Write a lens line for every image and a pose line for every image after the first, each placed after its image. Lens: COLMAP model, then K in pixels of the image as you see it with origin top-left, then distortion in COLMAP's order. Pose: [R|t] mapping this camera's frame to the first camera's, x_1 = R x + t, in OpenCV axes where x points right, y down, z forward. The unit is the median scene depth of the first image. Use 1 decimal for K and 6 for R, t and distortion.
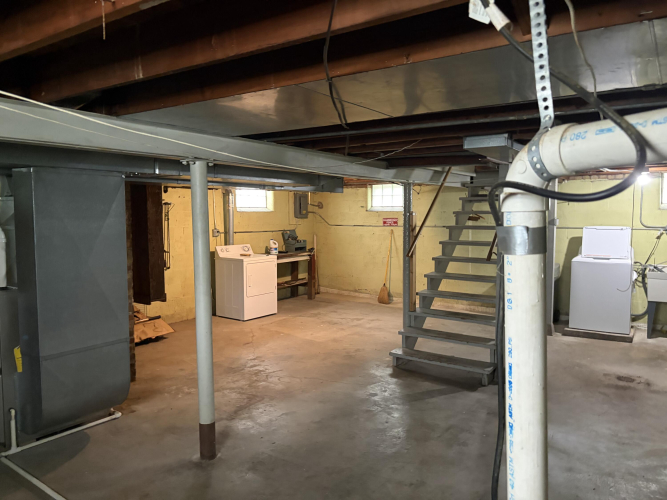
lens RADIAL K [[509.4, 0, 333.5], [0, 509.4, 250.0], [0, 0, 1]] dist [0.034395, -0.032791]
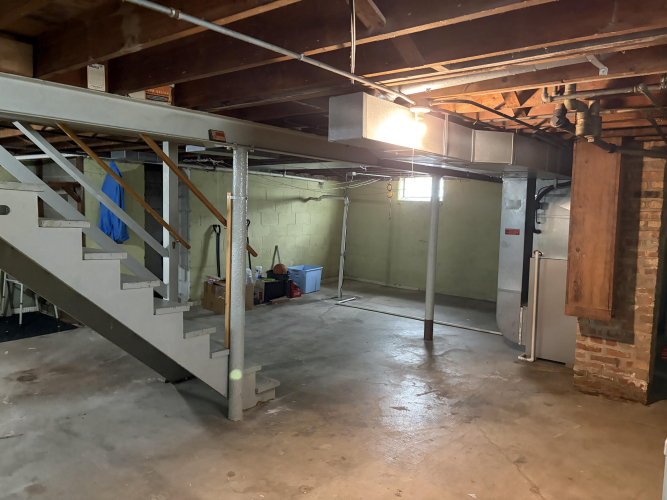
lens RADIAL K [[509.4, 0, 333.5], [0, 509.4, 250.0], [0, 0, 1]] dist [0.034395, -0.032791]
pose [[-0.997587, -0.029058, 0.063059, -0.013624], [-0.018435, 0.986467, 0.162922, -0.133647], [-0.066939, 0.161366, -0.984622, 1.948677]]
